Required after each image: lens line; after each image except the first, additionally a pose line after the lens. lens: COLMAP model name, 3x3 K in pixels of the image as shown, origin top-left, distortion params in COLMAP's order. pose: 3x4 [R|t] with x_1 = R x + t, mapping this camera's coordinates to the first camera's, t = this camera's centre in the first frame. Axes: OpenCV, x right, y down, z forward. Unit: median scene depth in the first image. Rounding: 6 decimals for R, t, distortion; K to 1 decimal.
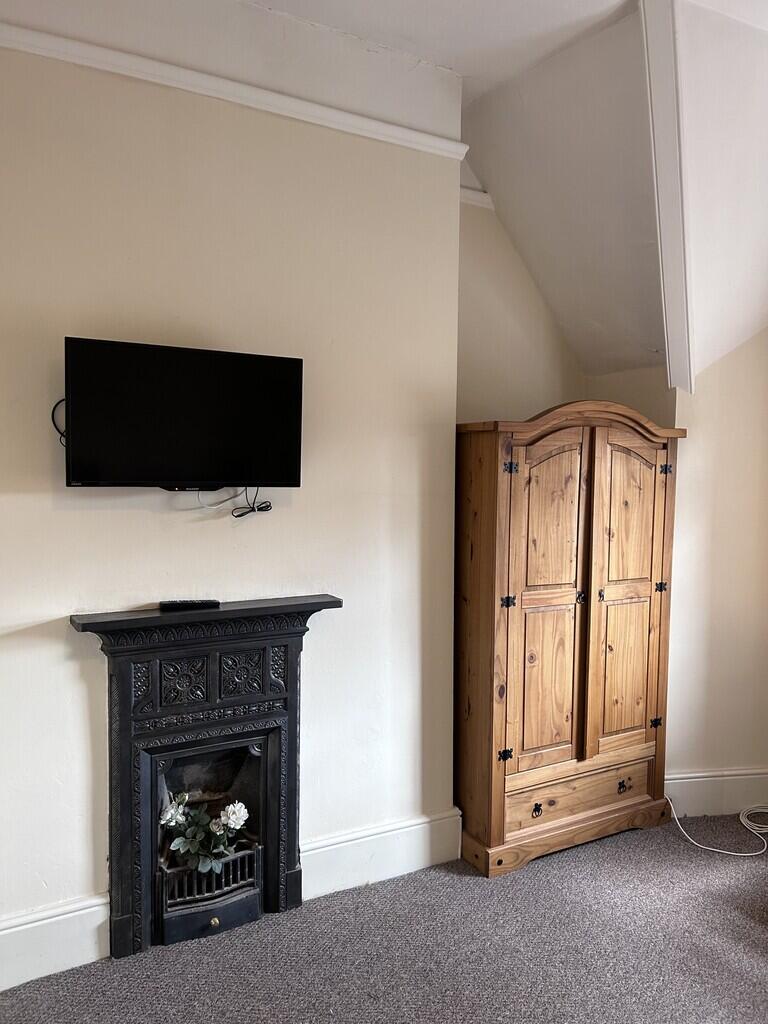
lens RADIAL K [[771.9, 0, 387.6], [0, 771.9, 514.1], [0, 0, 1]] dist [0.051071, -0.057655]
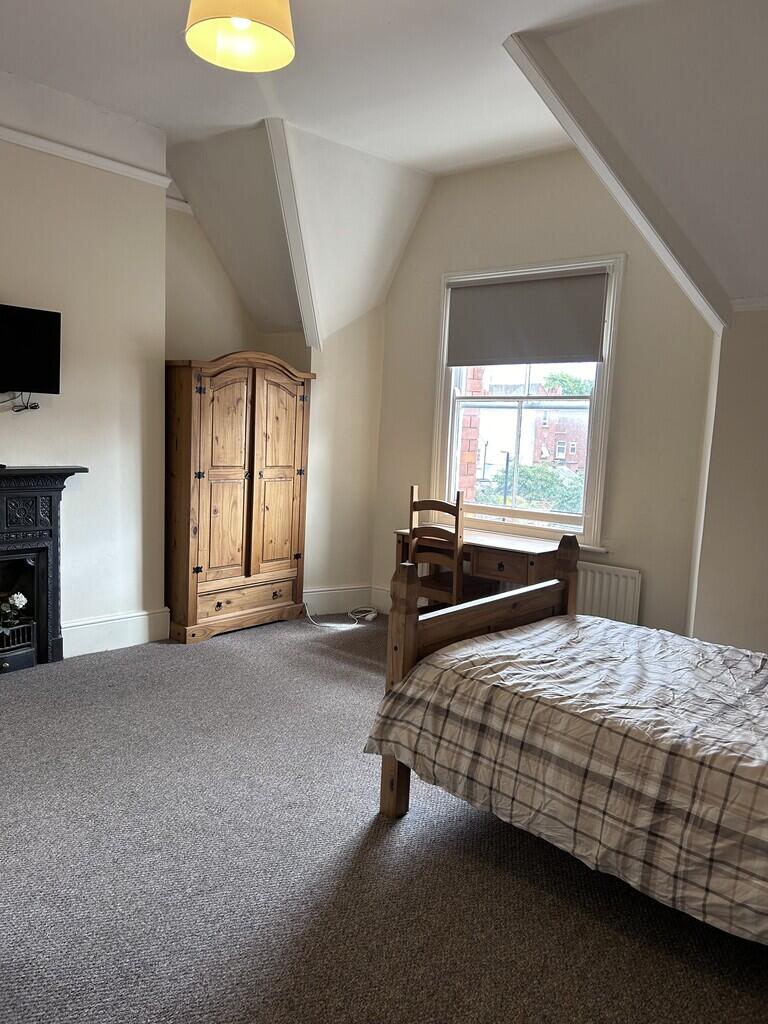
lens RADIAL K [[771.9, 0, 395.1], [0, 771.9, 516.5], [0, 0, 1]] dist [0.051071, -0.057655]
pose [[0.940014, -0.008094, 0.341039, -0.011065], [-0.016815, 0.997404, 0.070020, 0.078818], [-0.340720, -0.071554, 0.937438, -0.642740]]
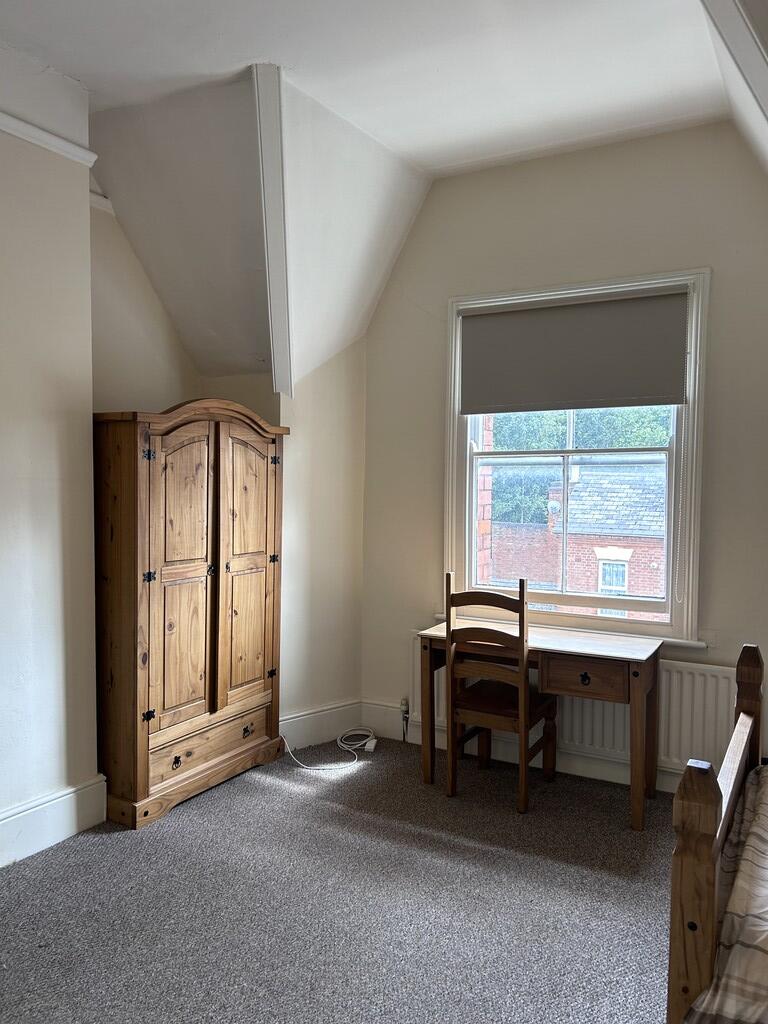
lens RADIAL K [[771.9, 0, 391.9], [0, 771.9, 516.4], [0, 0, 1]] dist [0.051071, -0.057655]
pose [[0.859044, -0.024889, 0.511296, -0.108922], [0.026993, 0.999630, 0.003309, 0.033022], [-0.511189, 0.010959, 0.859398, -0.127913]]
